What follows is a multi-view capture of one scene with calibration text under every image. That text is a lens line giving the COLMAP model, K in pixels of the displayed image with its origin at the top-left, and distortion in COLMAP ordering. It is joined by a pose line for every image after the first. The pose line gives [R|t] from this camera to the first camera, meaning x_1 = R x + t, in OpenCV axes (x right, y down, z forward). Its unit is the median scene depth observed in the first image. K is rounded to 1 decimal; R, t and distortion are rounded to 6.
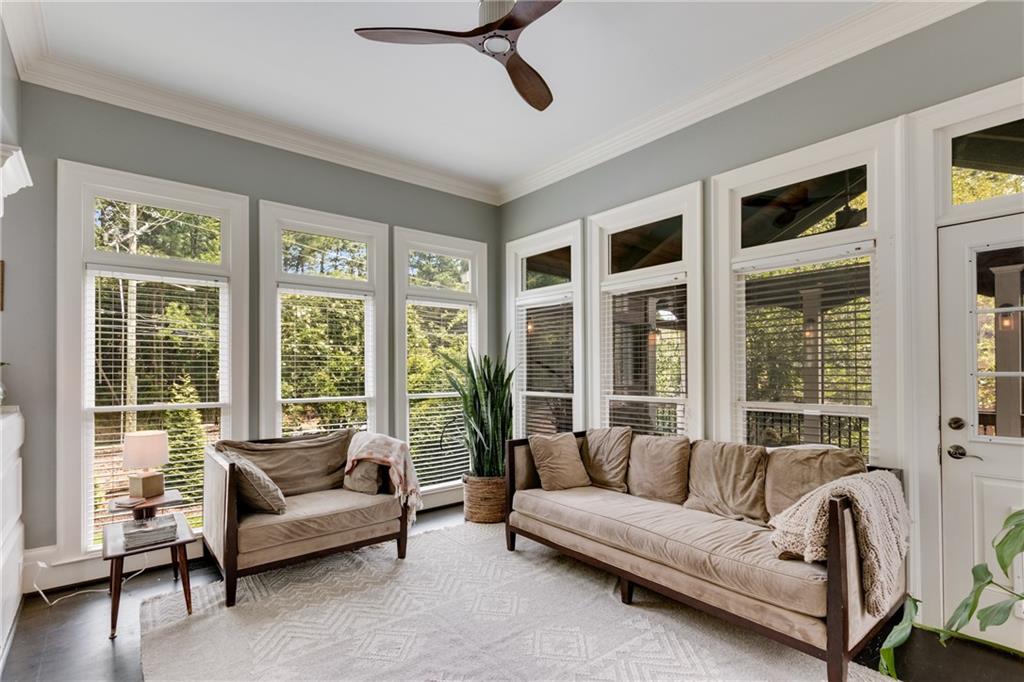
lens RADIAL K [[491.7, 0, 510.7], [0, 491.7, 367.1], [0, 0, 1]] dist [-0.021706, -0.000086]
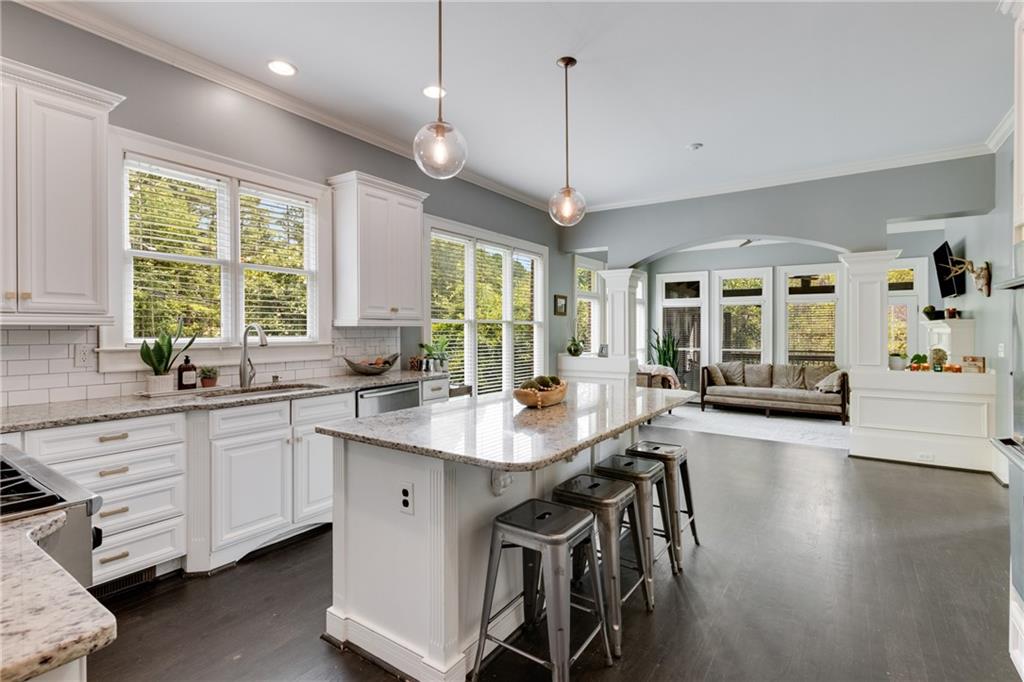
lens RADIAL K [[484.7, 0, 516.0], [0, 484.7, 333.5], [0, 0, 1]] dist [-0.000632, -0.000082]
pose [[0.959003, 0.003649, 0.283372, -1.656560], [-0.007658, 0.999886, 0.013040, -0.045754], [-0.283292, -0.014675, 0.958921, -1.108428]]
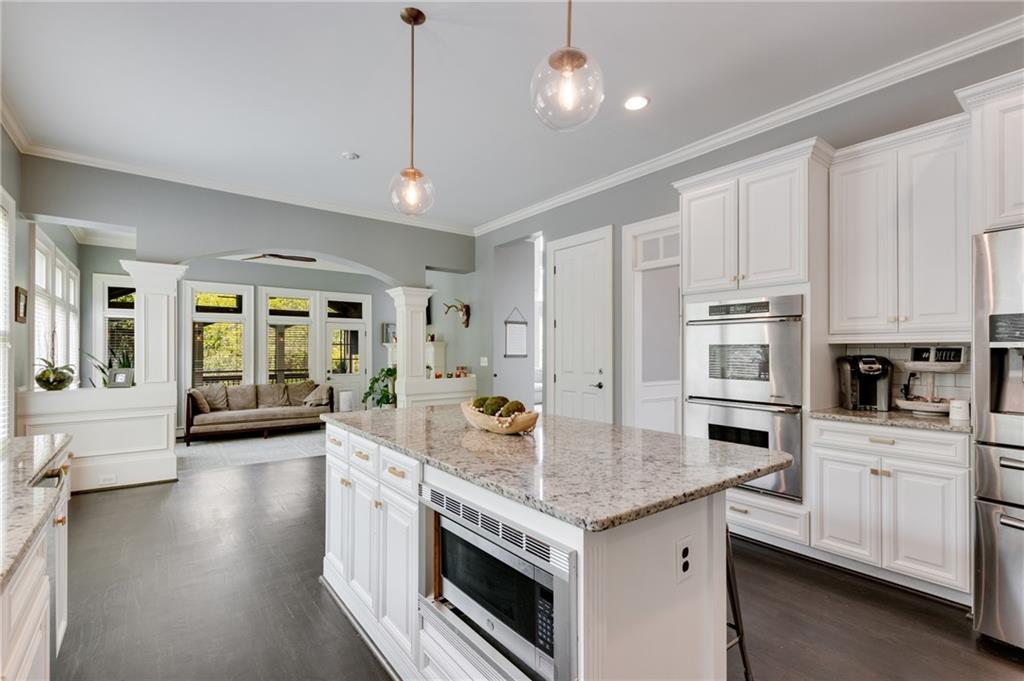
lens RADIAL K [[463.9, 0, 512.0], [0, 463.9, 349.0], [0, 0, 1]] dist [0.000618, -0.000031]
pose [[0.026798, 0.011991, 0.999569, -2.006540], [-0.006097, 0.999911, -0.011832, -0.025076], [-0.999622, -0.005778, 0.026869, -0.437409]]
